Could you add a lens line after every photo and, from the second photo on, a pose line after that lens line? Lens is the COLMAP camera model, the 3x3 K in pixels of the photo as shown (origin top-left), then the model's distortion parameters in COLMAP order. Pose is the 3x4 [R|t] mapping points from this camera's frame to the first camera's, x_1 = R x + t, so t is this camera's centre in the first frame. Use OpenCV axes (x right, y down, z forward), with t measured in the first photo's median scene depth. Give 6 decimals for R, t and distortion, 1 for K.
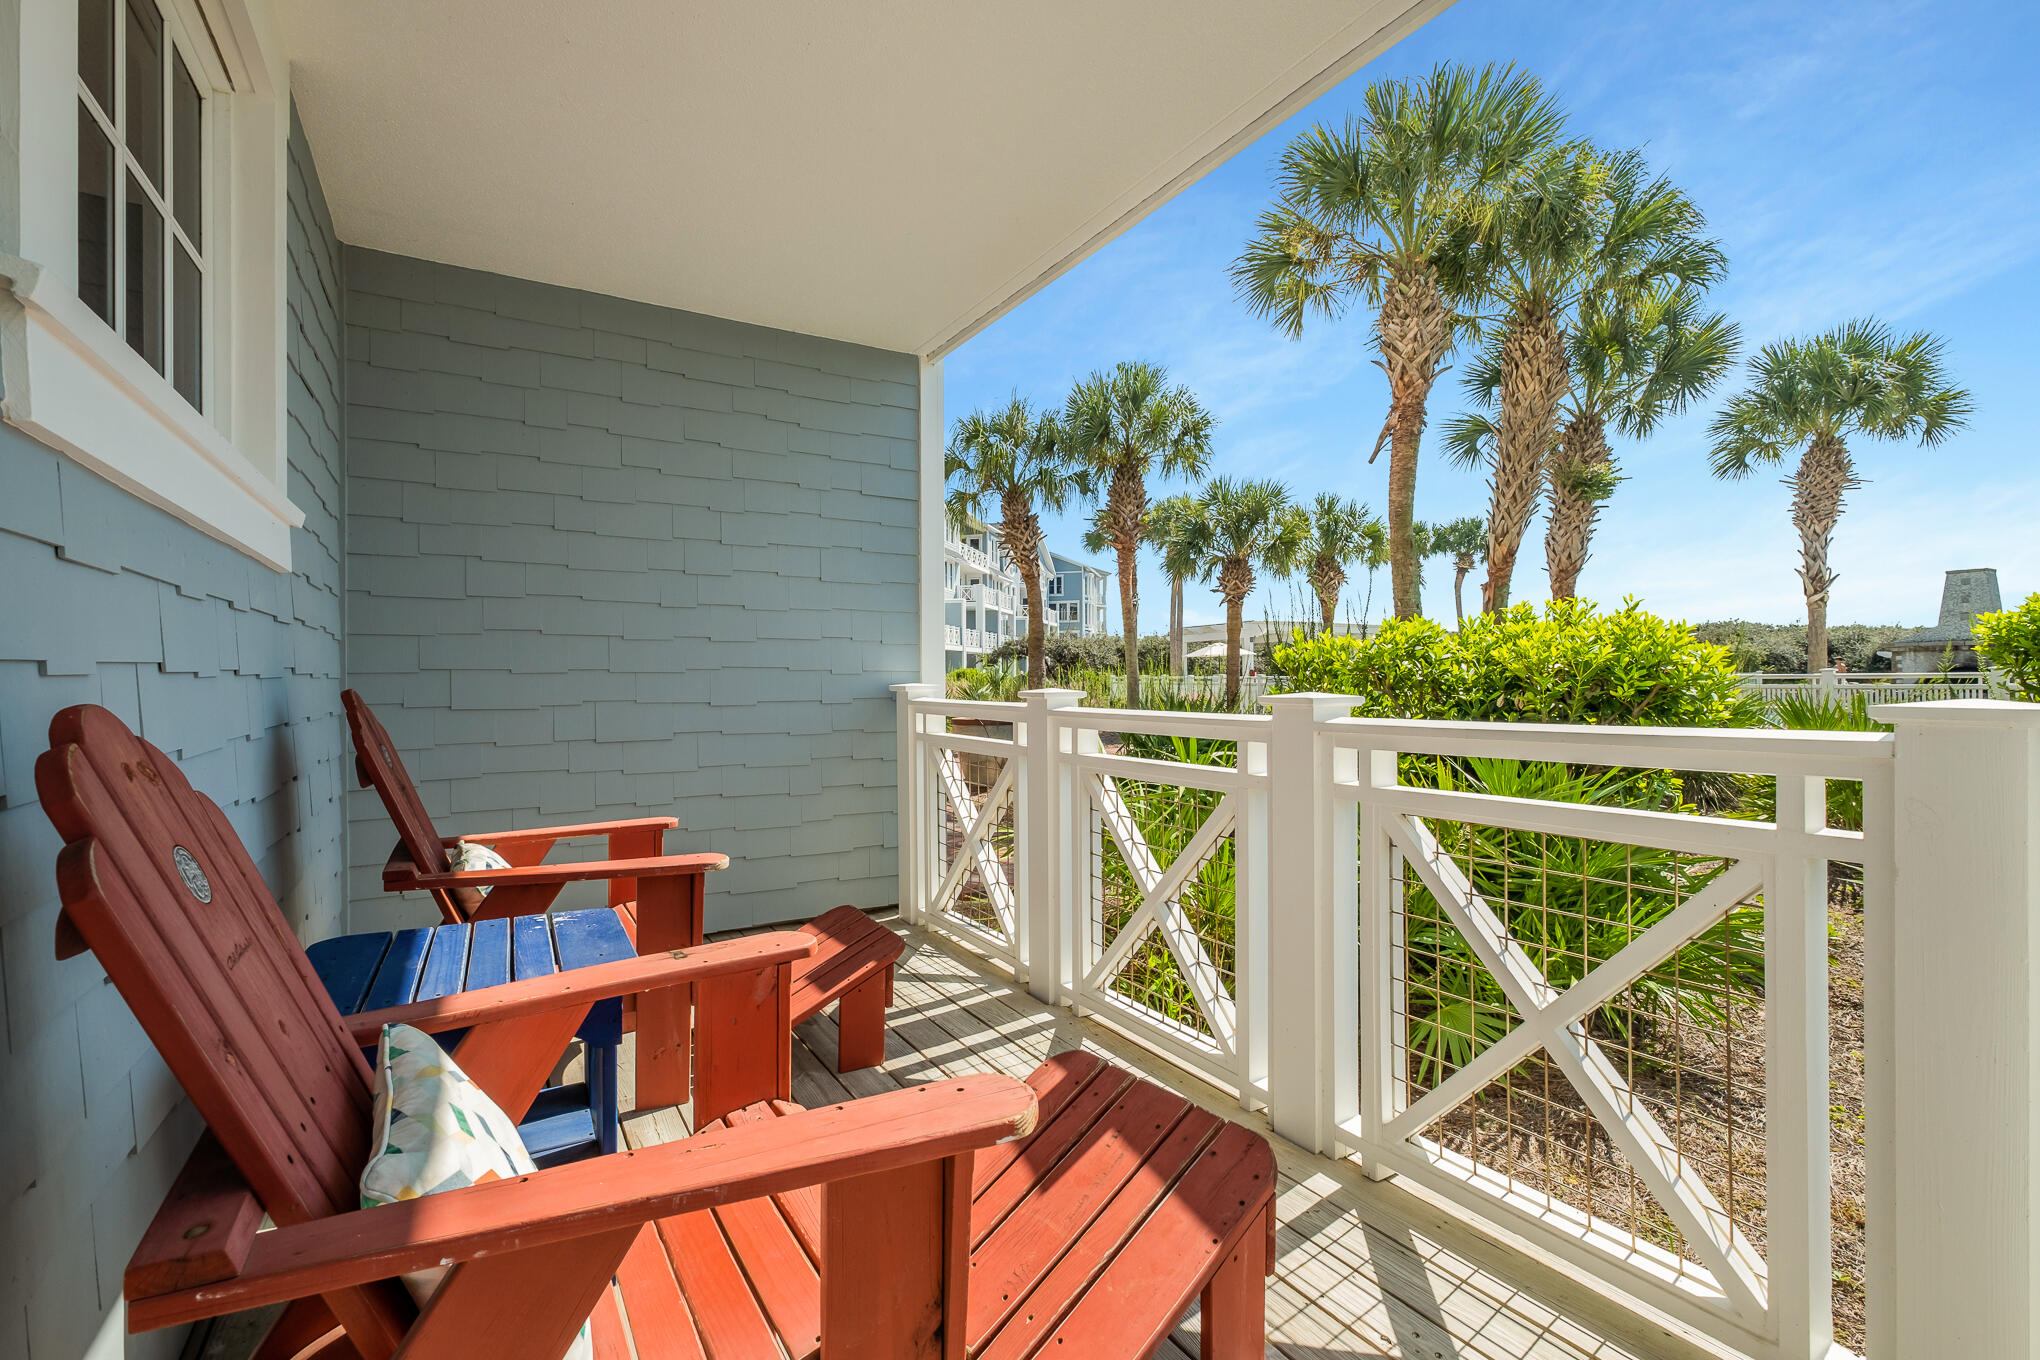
lens RADIAL K [[895.5, 0, 1020.0], [0, 895.5, 680.0], [0, 0, 1]] dist [0.001264, 0.000243]
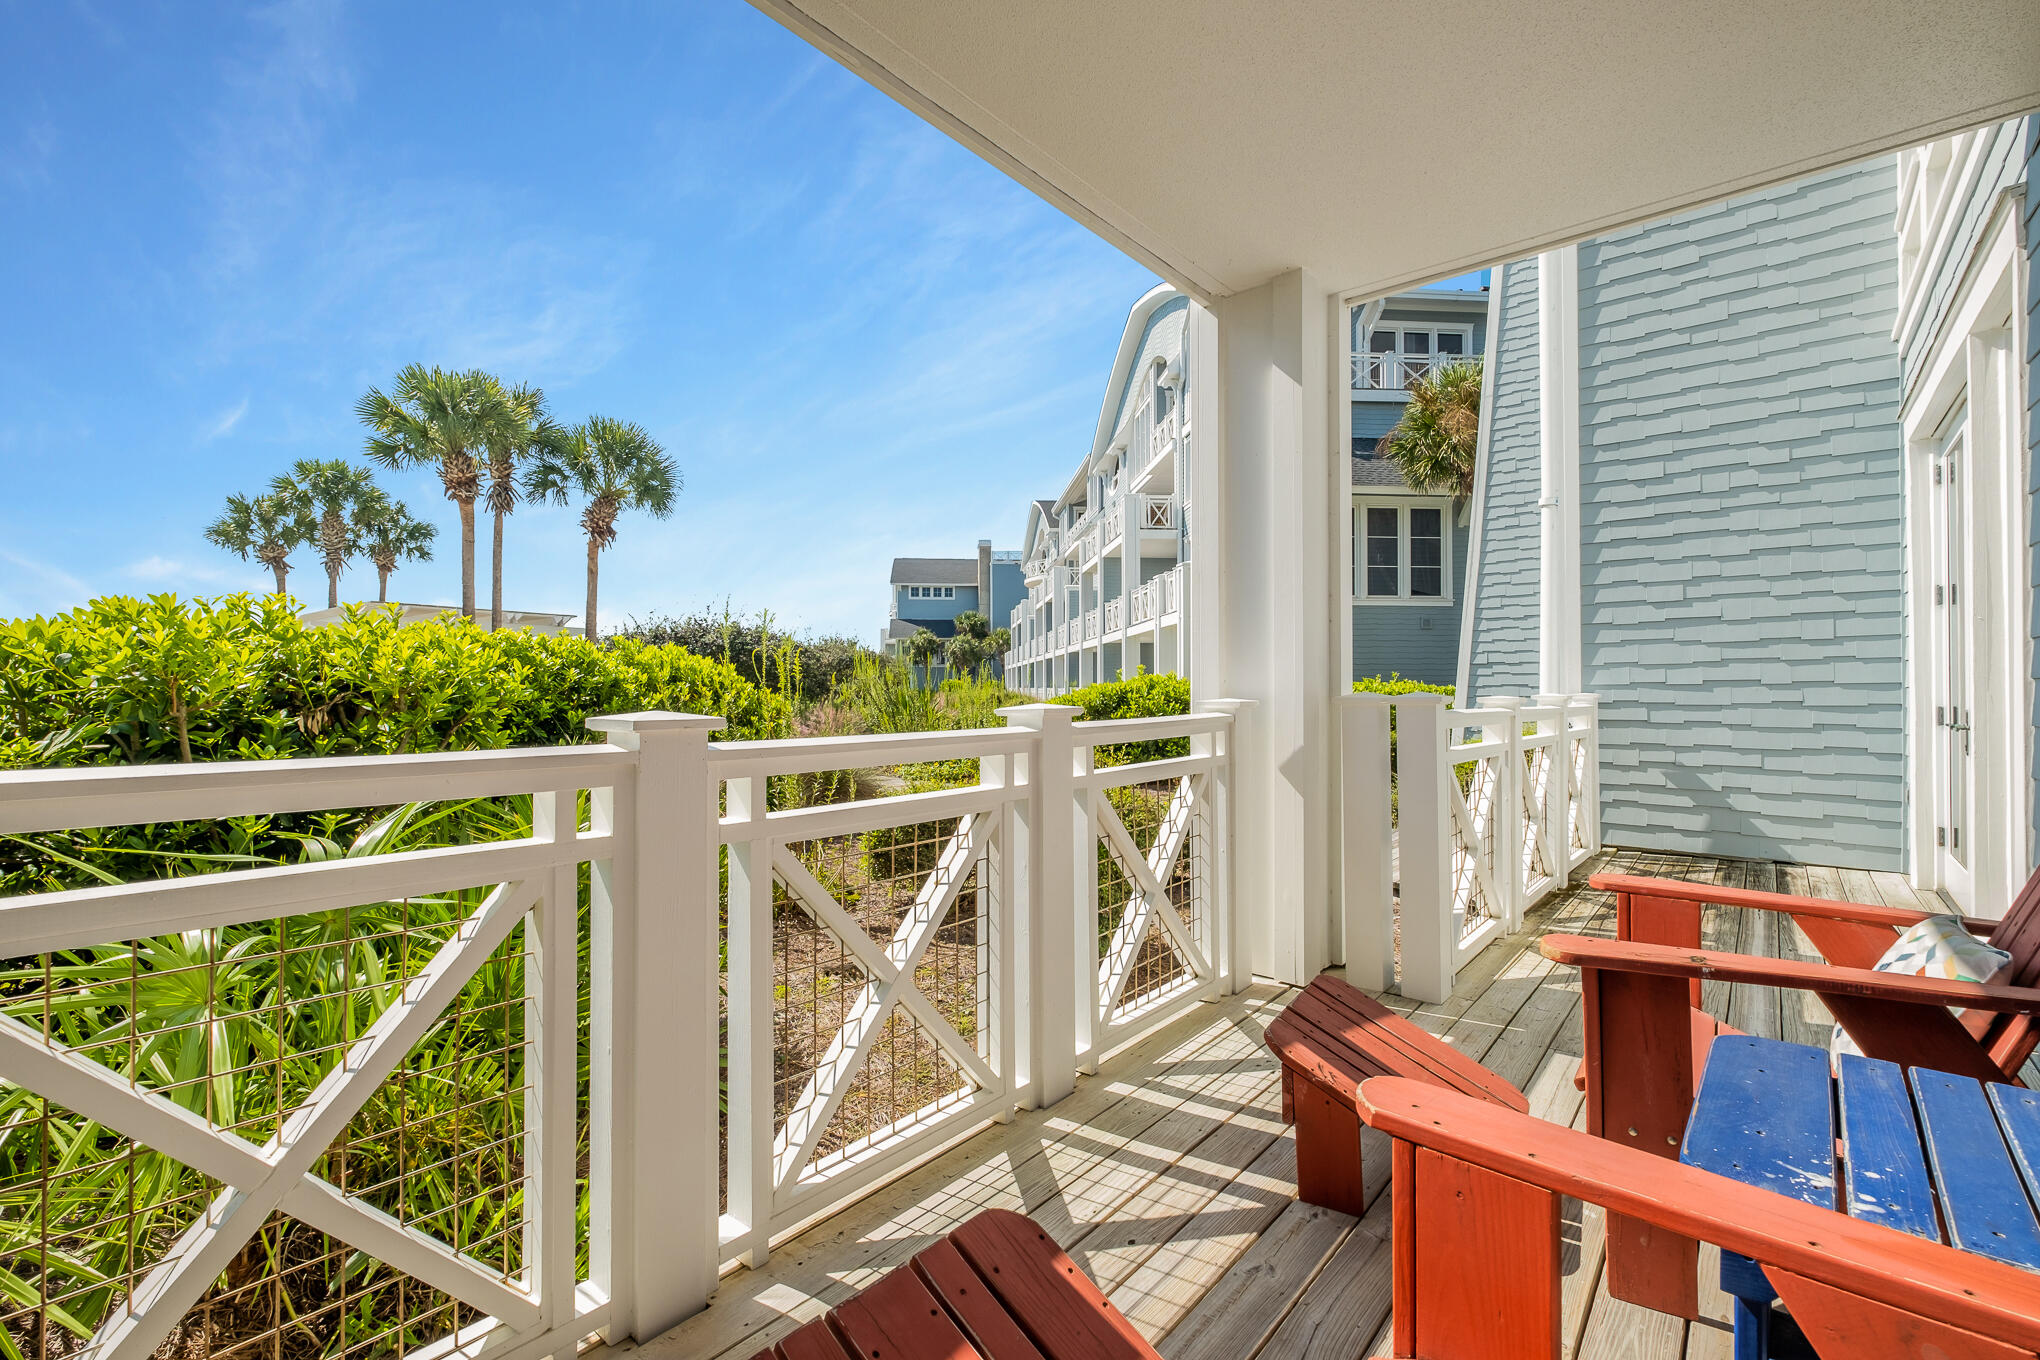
lens RADIAL K [[895.5, 0, 1020.0], [0, 895.5, 680.0], [0, 0, 1]] dist [0.001264, 0.000243]
pose [[-0.286242, 0.023287, 0.957874, -0.730048], [0.019672, 0.999637, -0.018424, -0.006777], [-0.957955, 0.013569, -0.286597, 1.240191]]
